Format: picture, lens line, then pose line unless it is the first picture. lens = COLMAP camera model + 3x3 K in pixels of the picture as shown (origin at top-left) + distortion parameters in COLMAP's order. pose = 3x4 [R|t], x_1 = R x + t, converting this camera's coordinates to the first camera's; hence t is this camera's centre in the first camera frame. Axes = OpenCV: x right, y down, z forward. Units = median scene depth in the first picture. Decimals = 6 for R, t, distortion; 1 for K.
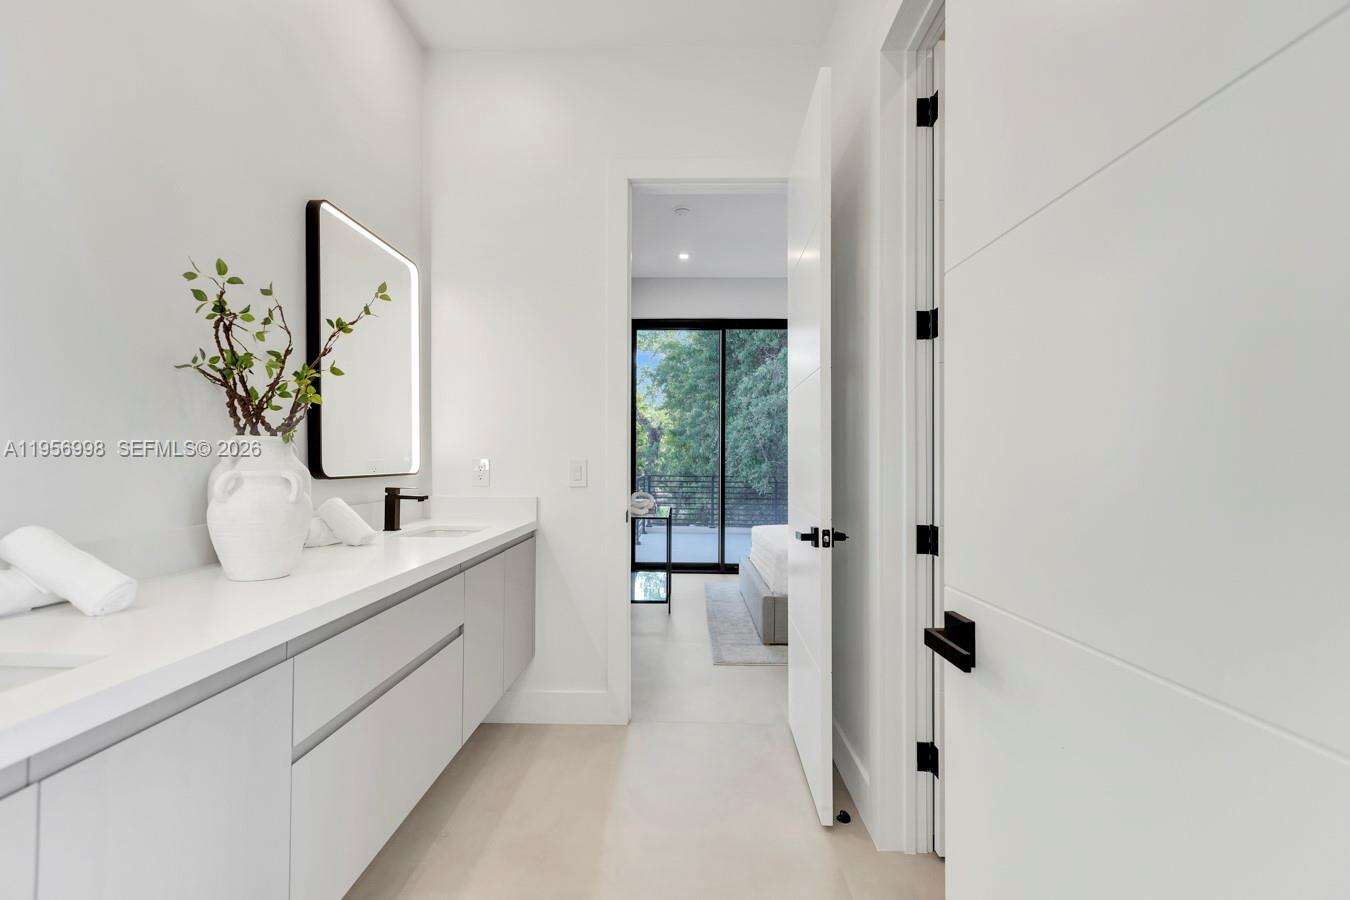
lens RADIAL K [[607.8, 0, 671.6], [0, 607.8, 440.6], [0, 0, 1]] dist [0.001567, 0.000305]
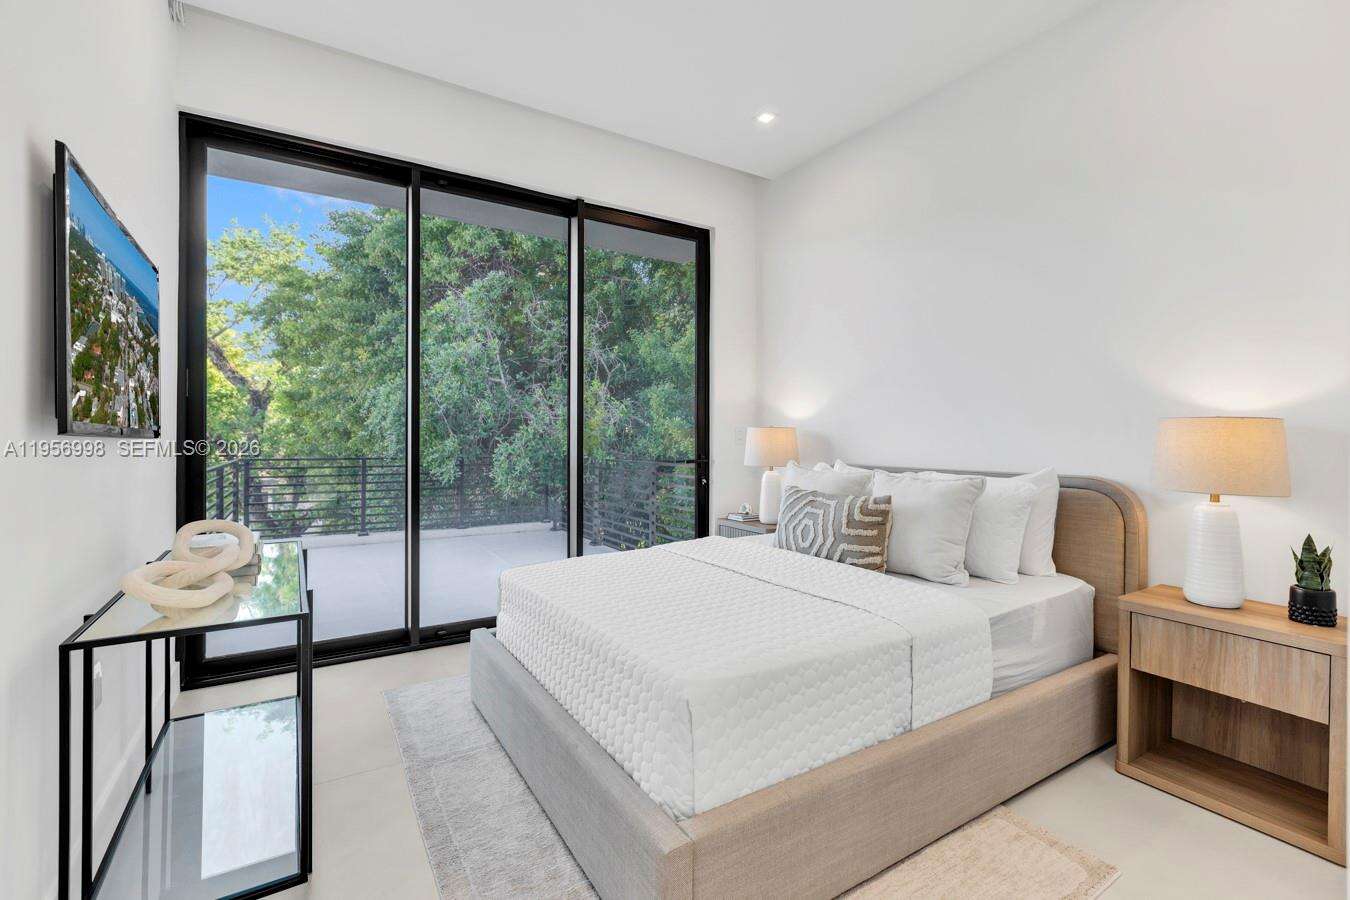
lens RADIAL K [[607.8, 0, 671.6], [0, 607.8, 440.6], [0, 0, 1]] dist [0.001567, 0.000305]
pose [[0.843048, -0.008142, 0.537777, -0.004941], [-0.015197, 0.999126, 0.038951, 0.006535], [-0.537624, -0.041010, 0.842187, 0.206922]]
